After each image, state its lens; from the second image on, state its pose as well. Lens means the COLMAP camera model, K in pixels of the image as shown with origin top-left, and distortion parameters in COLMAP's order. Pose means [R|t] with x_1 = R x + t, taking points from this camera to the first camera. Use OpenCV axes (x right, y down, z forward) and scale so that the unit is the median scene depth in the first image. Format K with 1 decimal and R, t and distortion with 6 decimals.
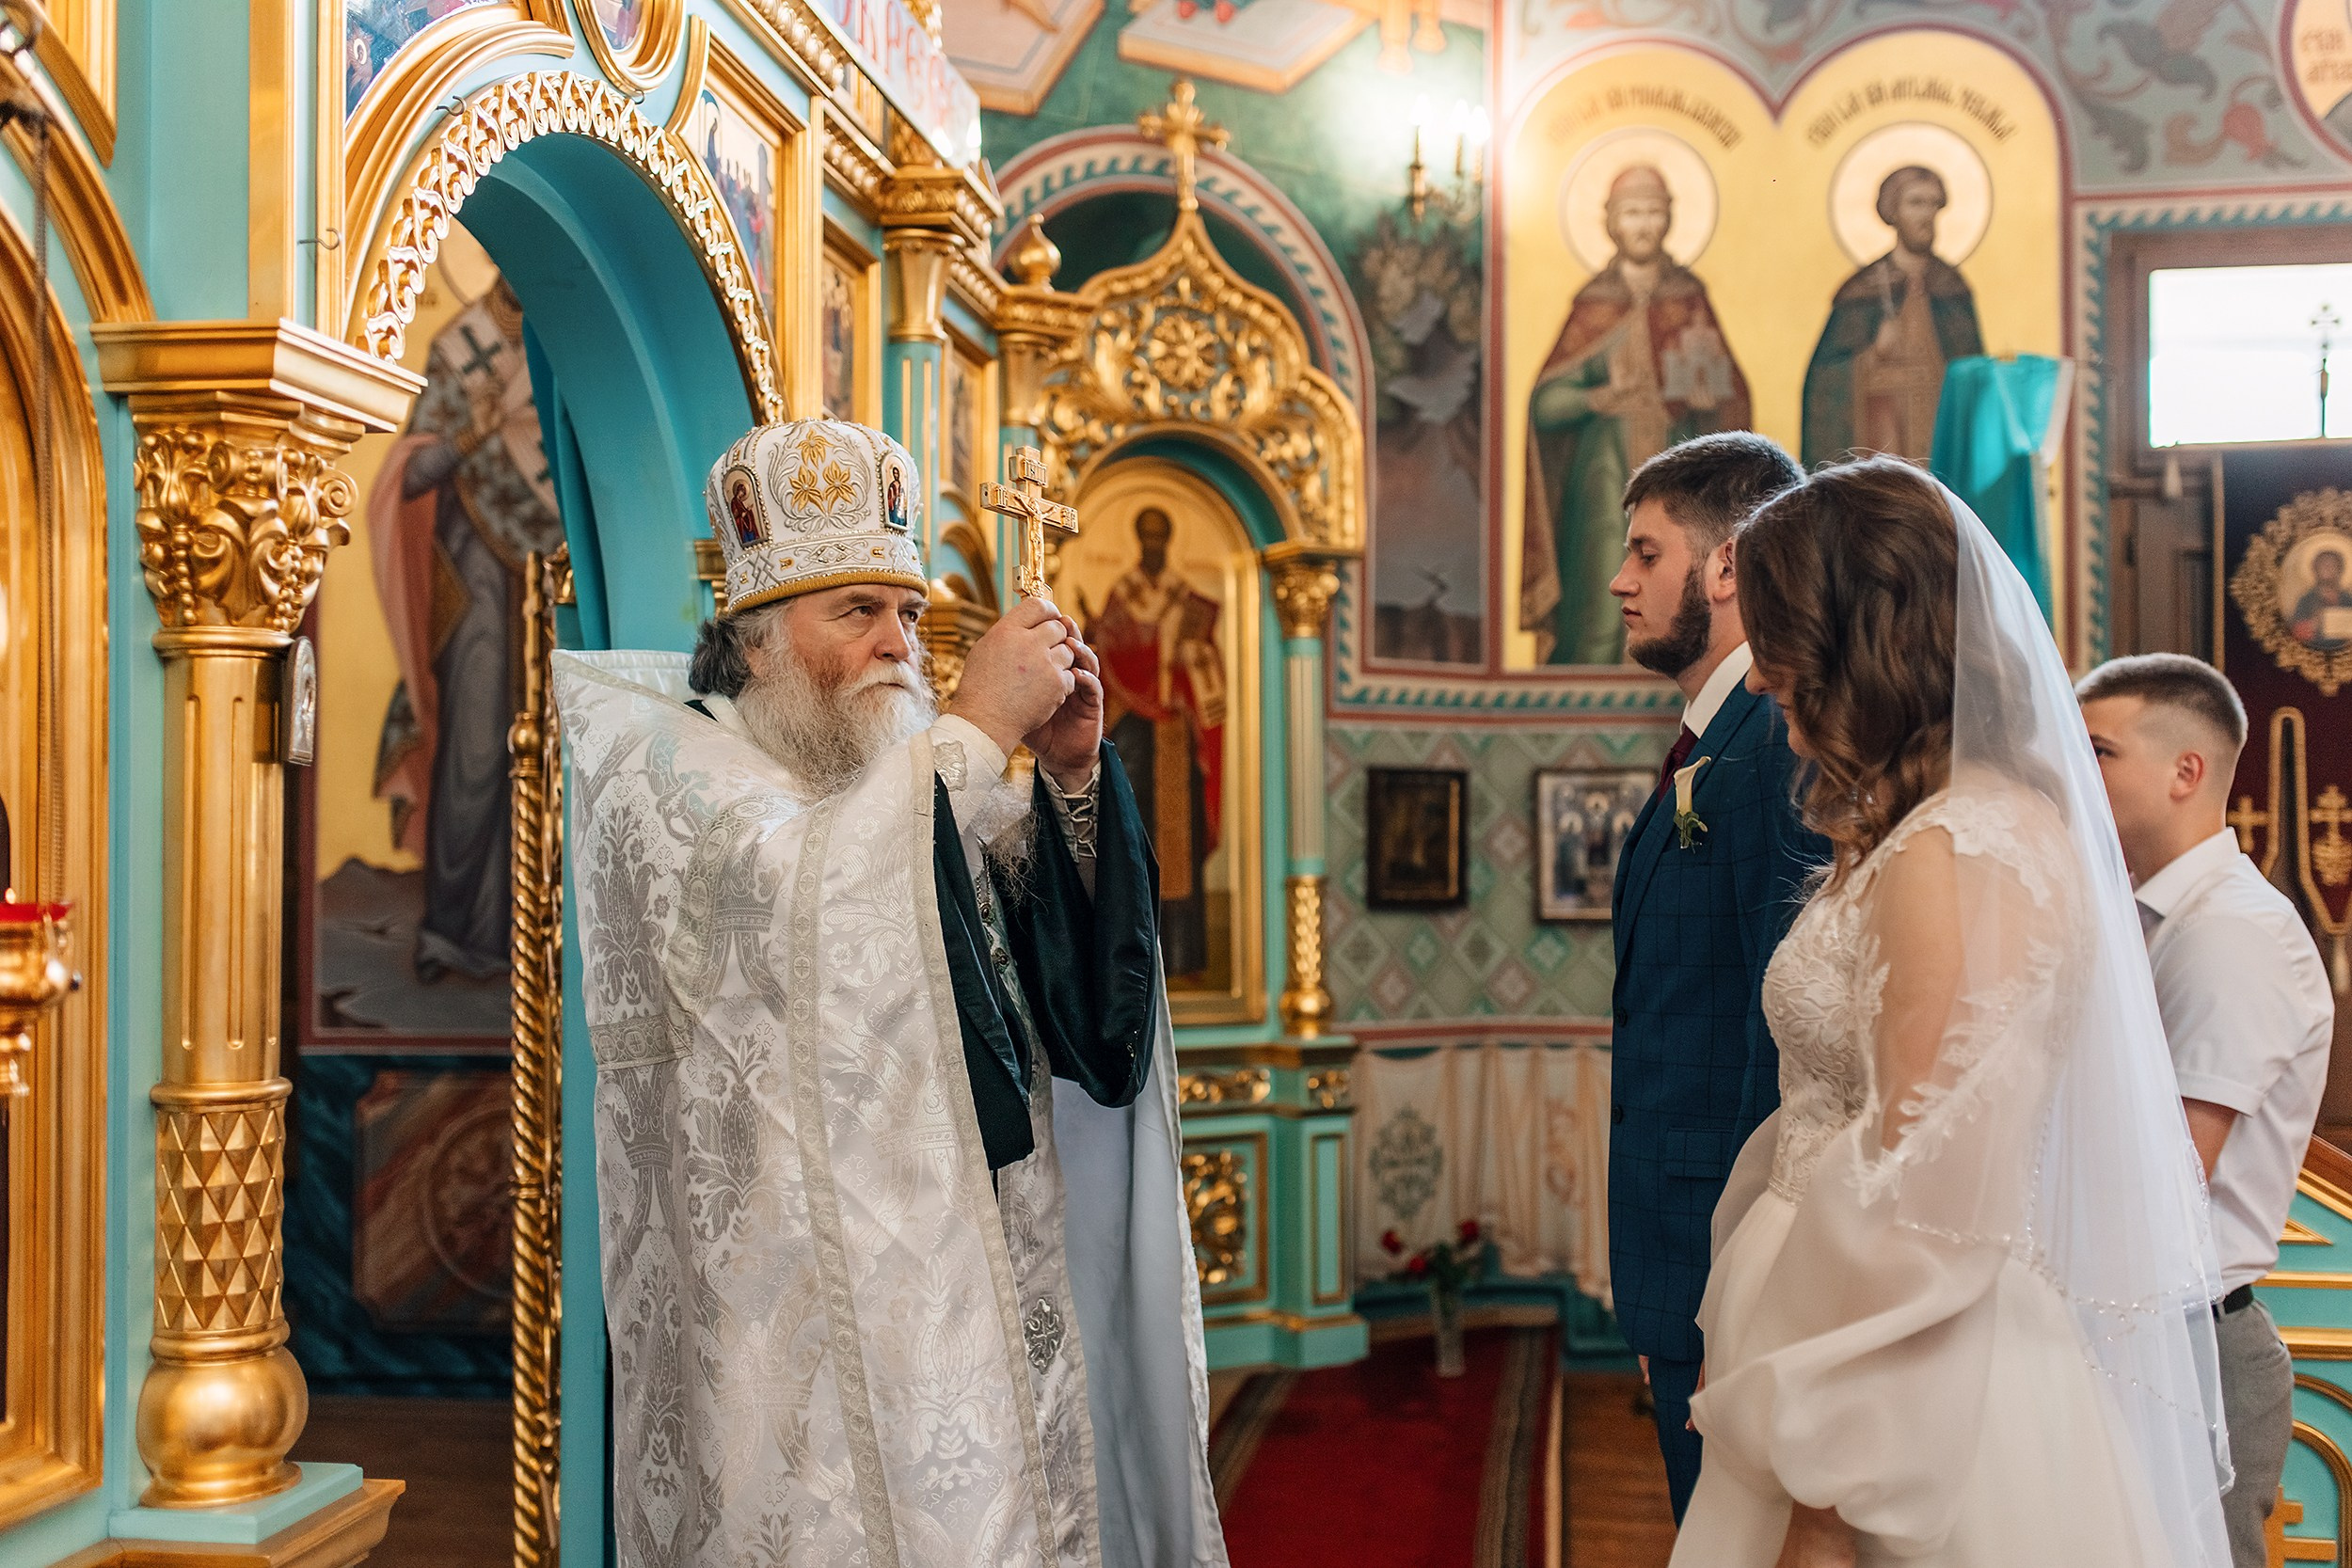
lens RADIAL K [[2320.2, 0, 1208.7], [0, 2320.2, 869.8], [0, 0, 1]] dist [-0.020547, 0.000000]
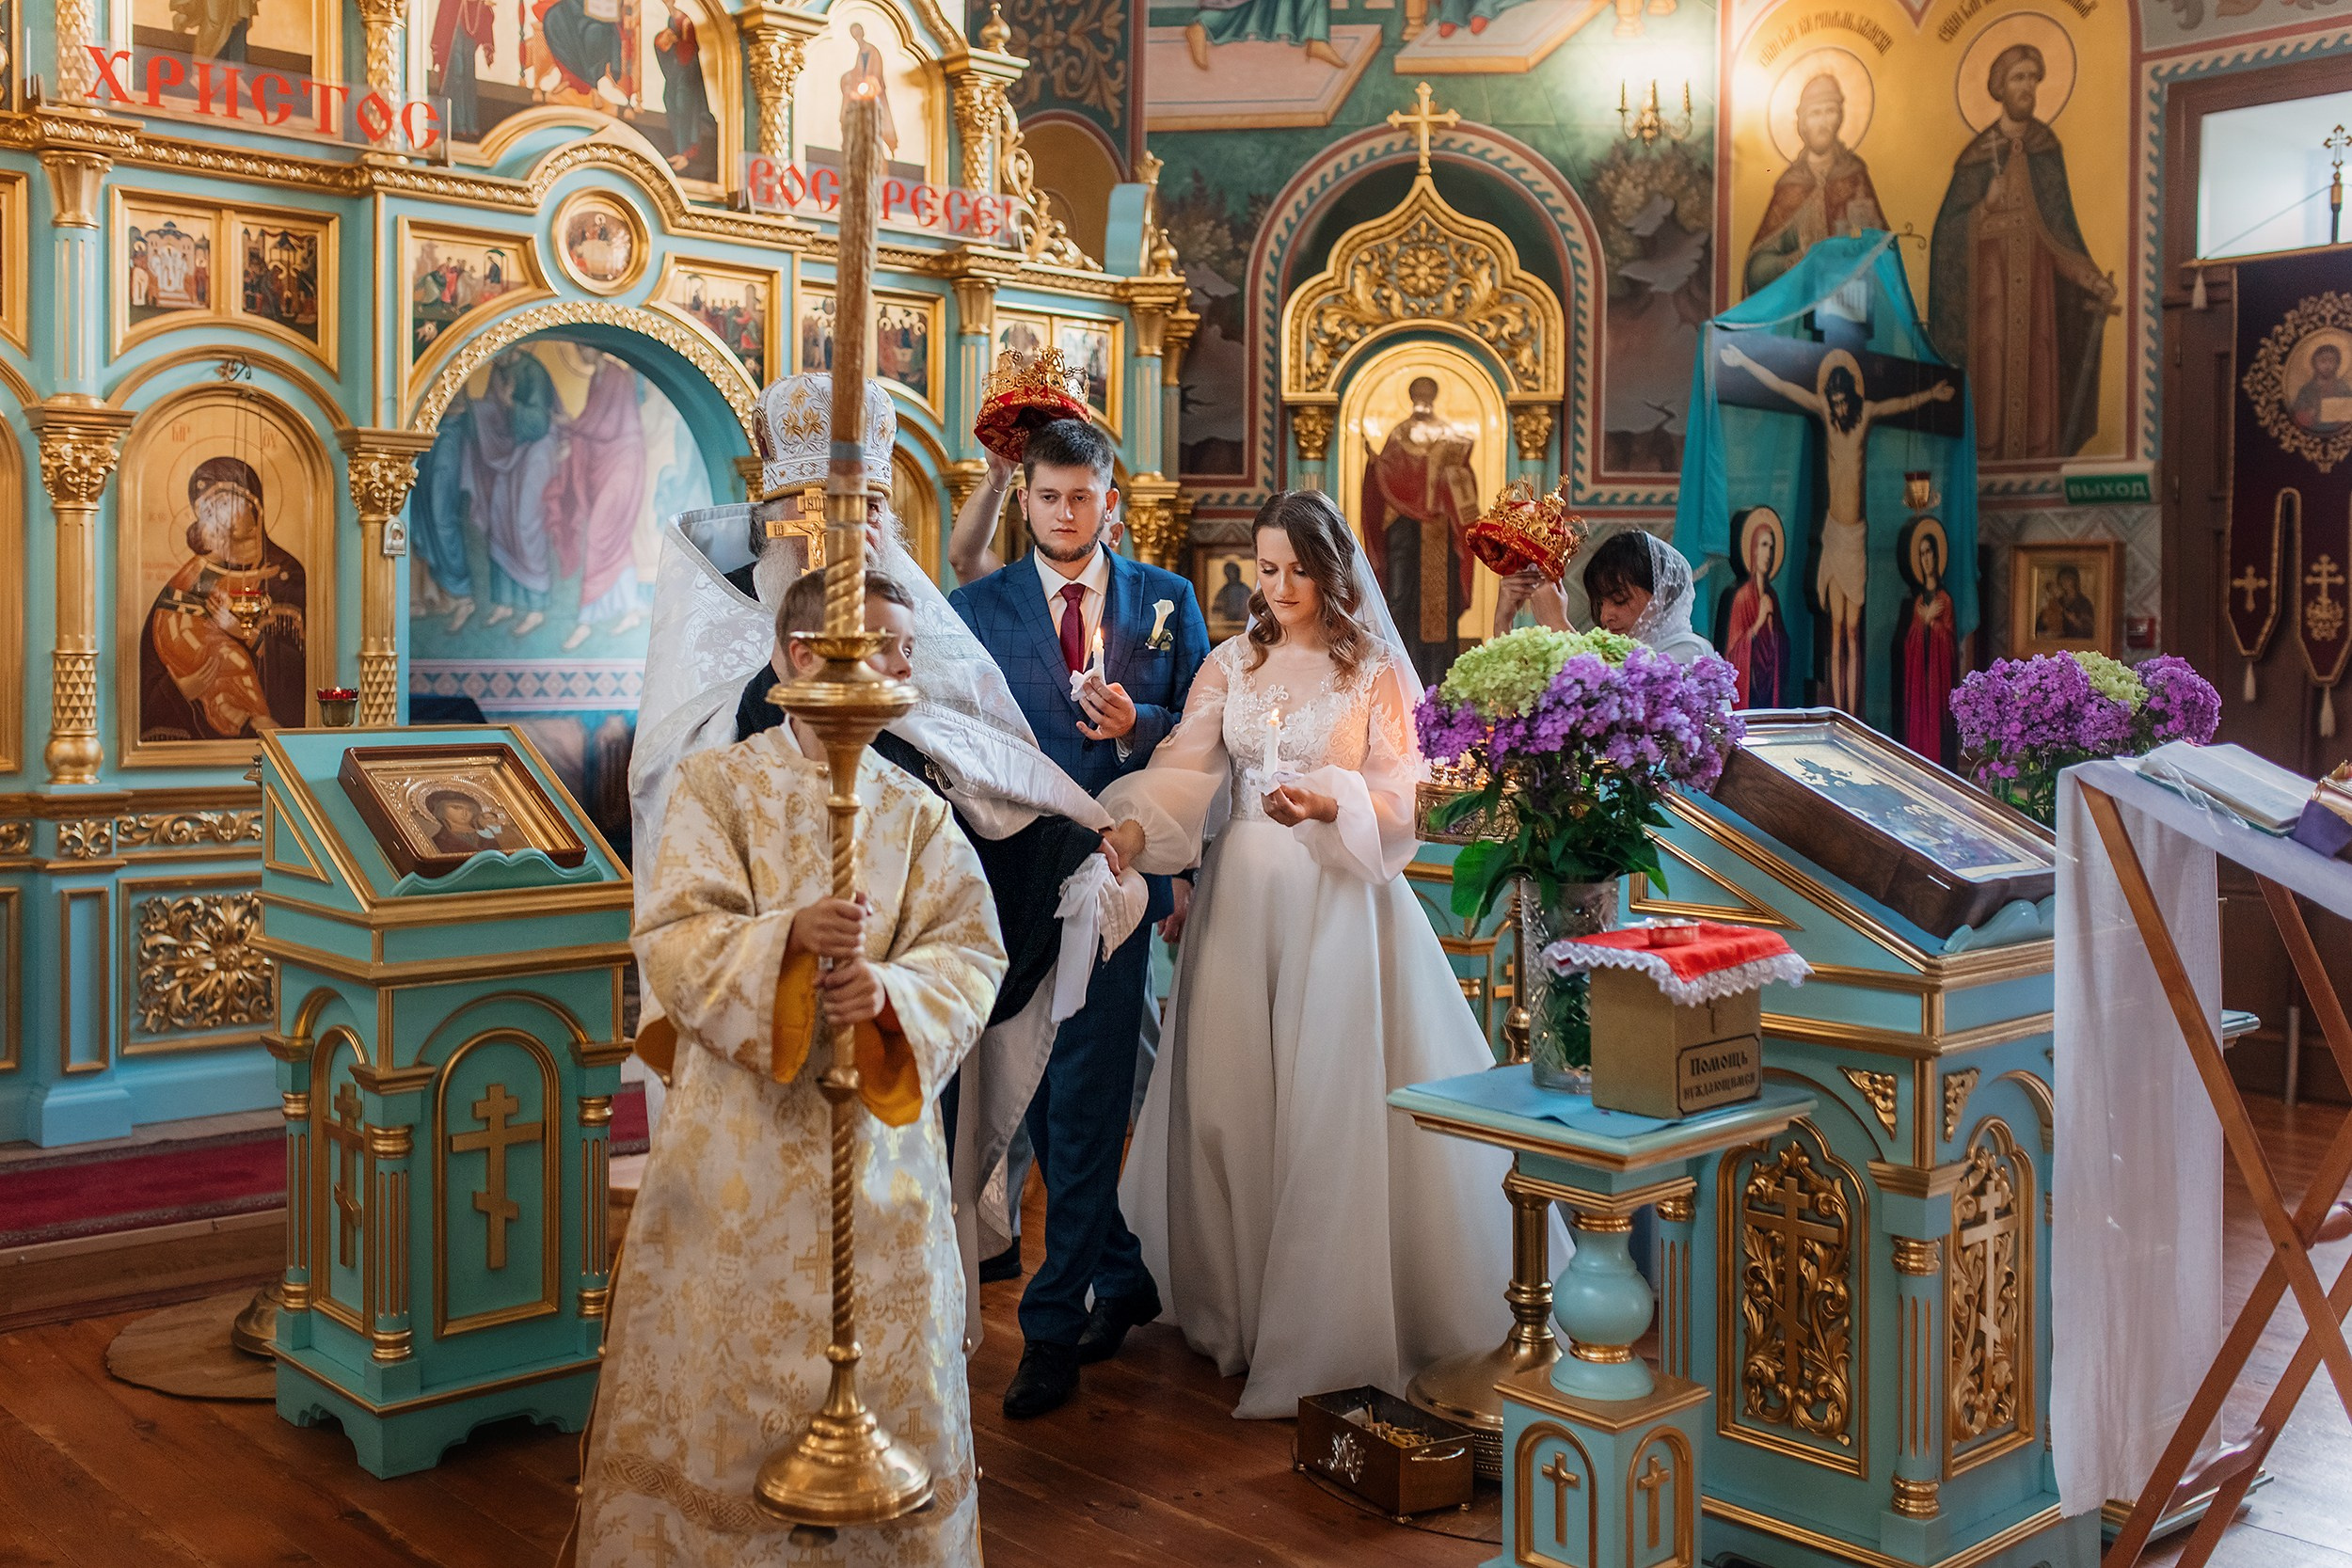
lens RADIAL K [[2320.2, 0, 1202.3], [0, 2320.2, 737.7], [0, 0, 1]] dist [-0.020547, 0.000000]
pose [[0.784138, 0.033646, -0.619673, 0.740753], [-0.009058, 0.999043, 0.042781, 0.010224], [0.620520, -0.027933, 0.783693, -0.231063]]
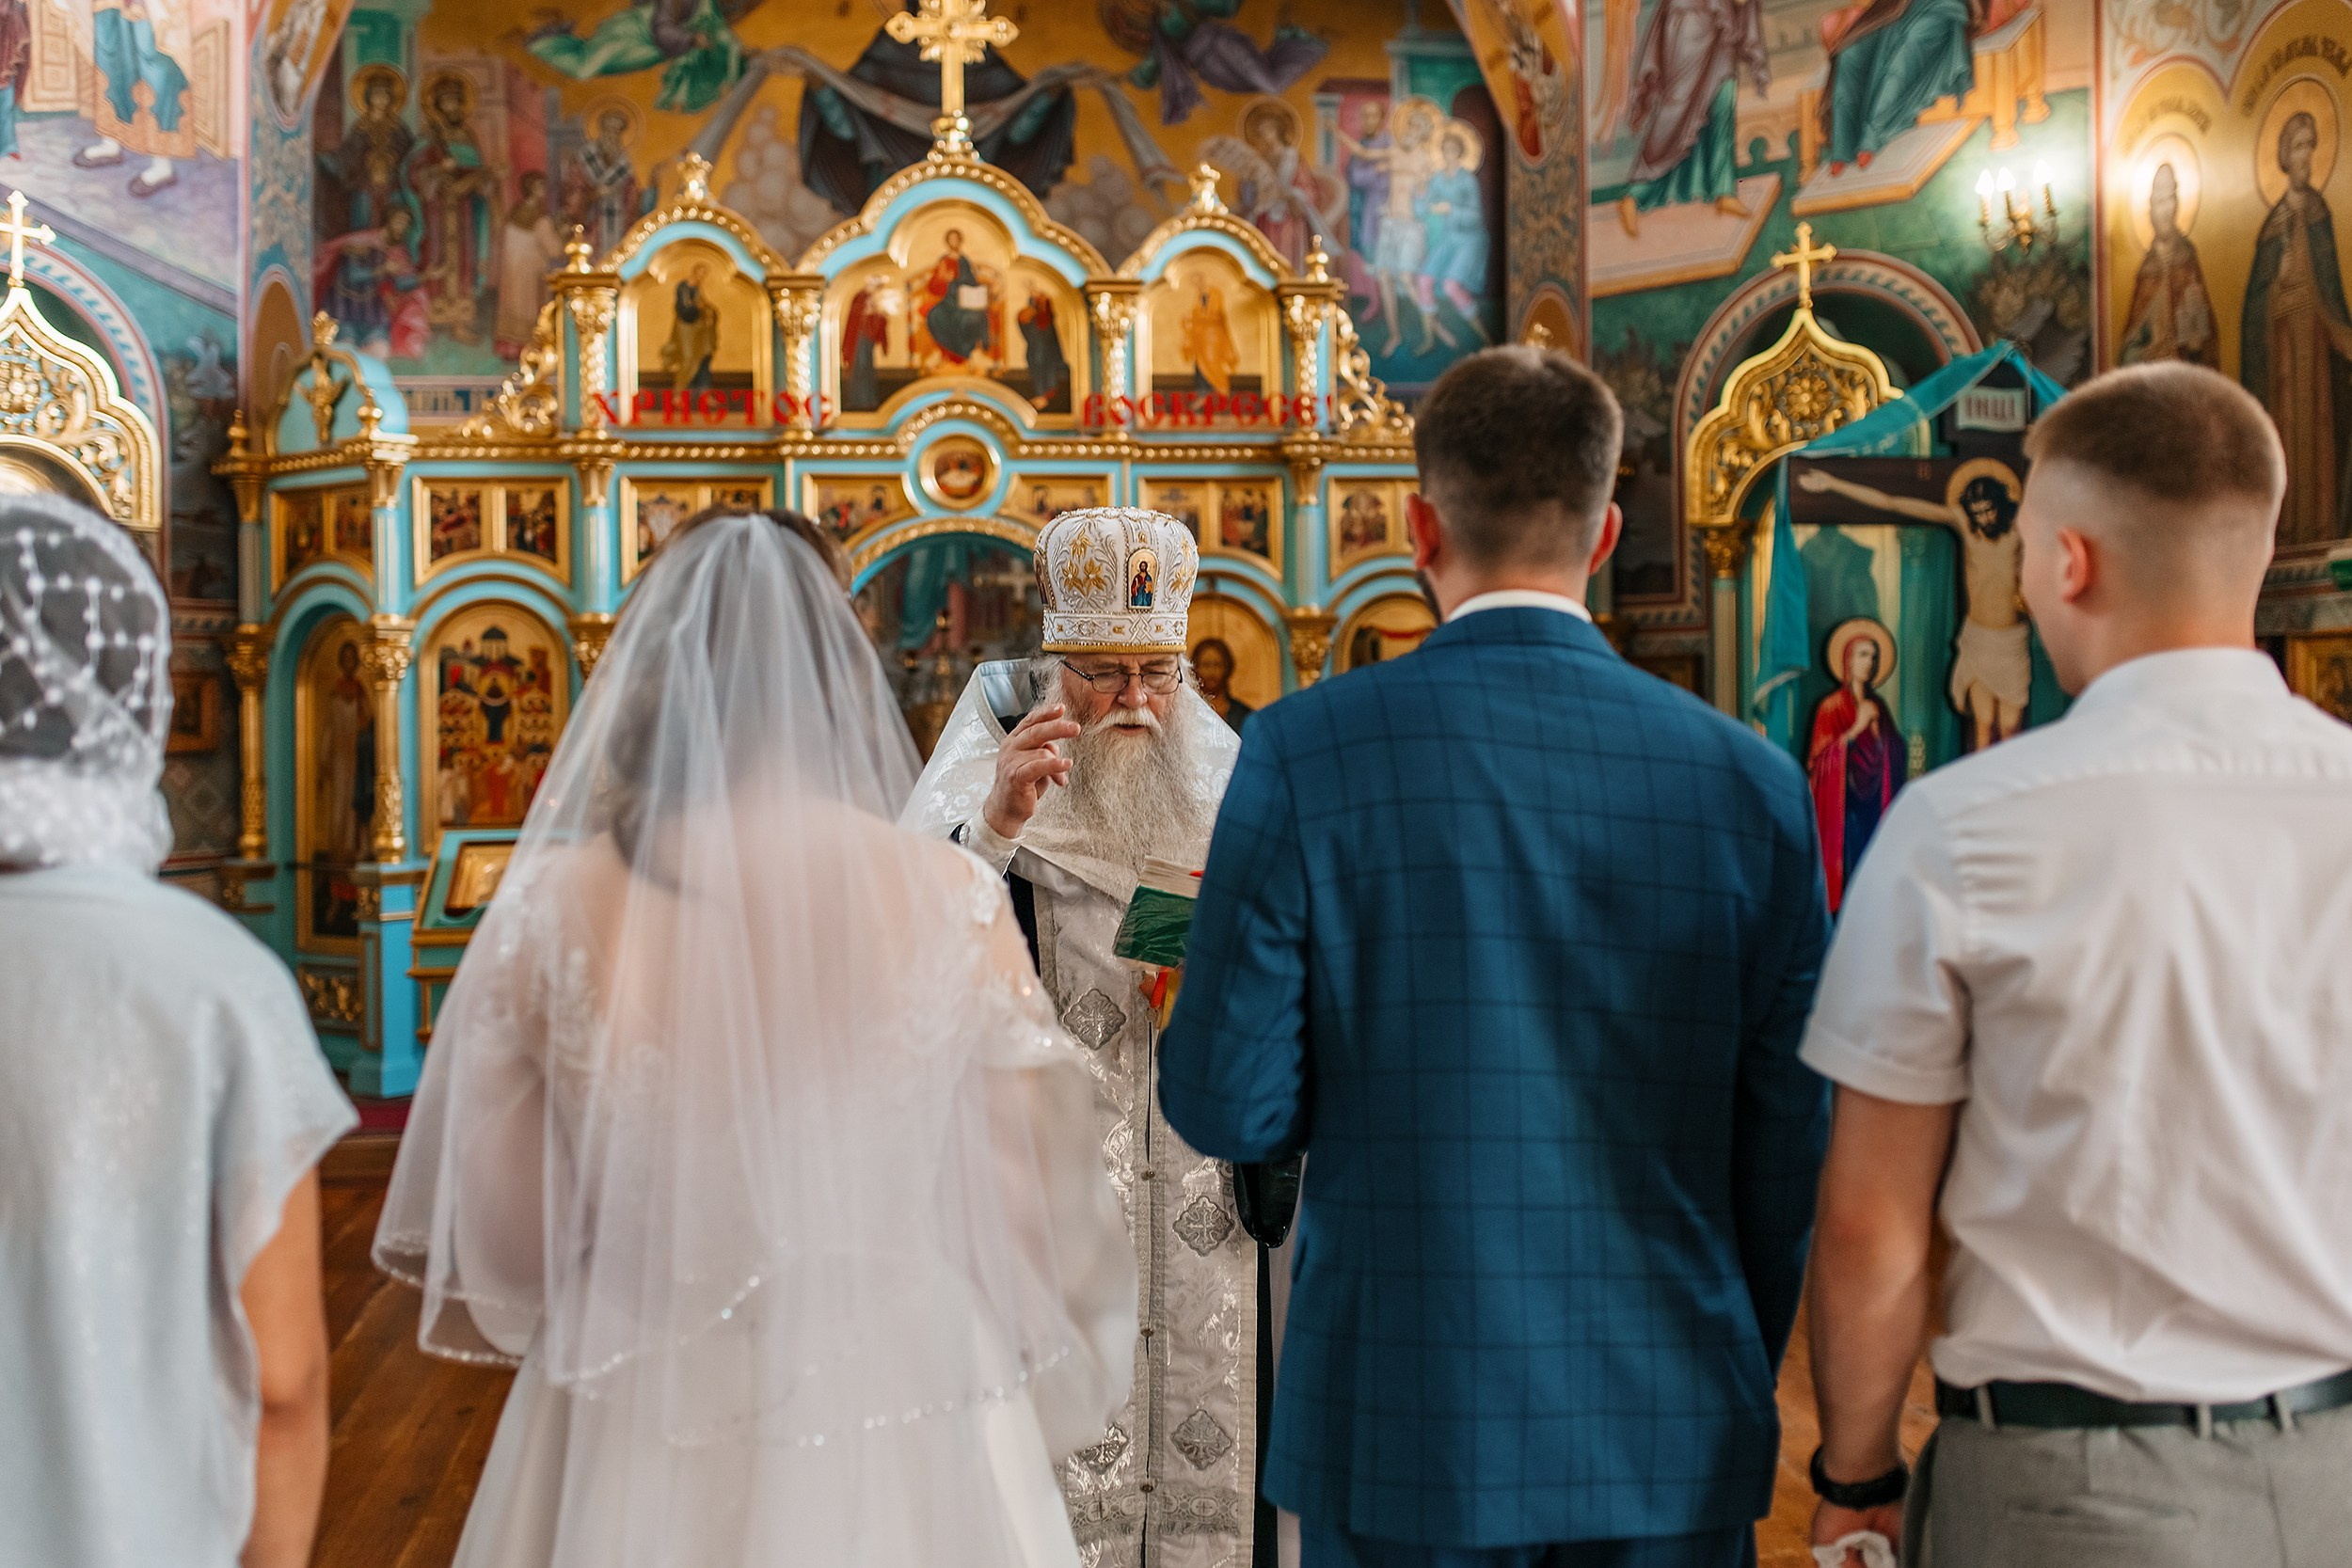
lens RADIAL K [[2320.2, 0, 1144.8], [0, 2320.2, 756.4], [0, 0, 1]] dist [-0.020547, 0.000000]
pose [[0.274777, 0.005948, -0.961490, 1.273957], [0.012608, 0.999873, 0.009789, -0.000791], [0.961425, -0.014813, 0.274667, 0.120372]]
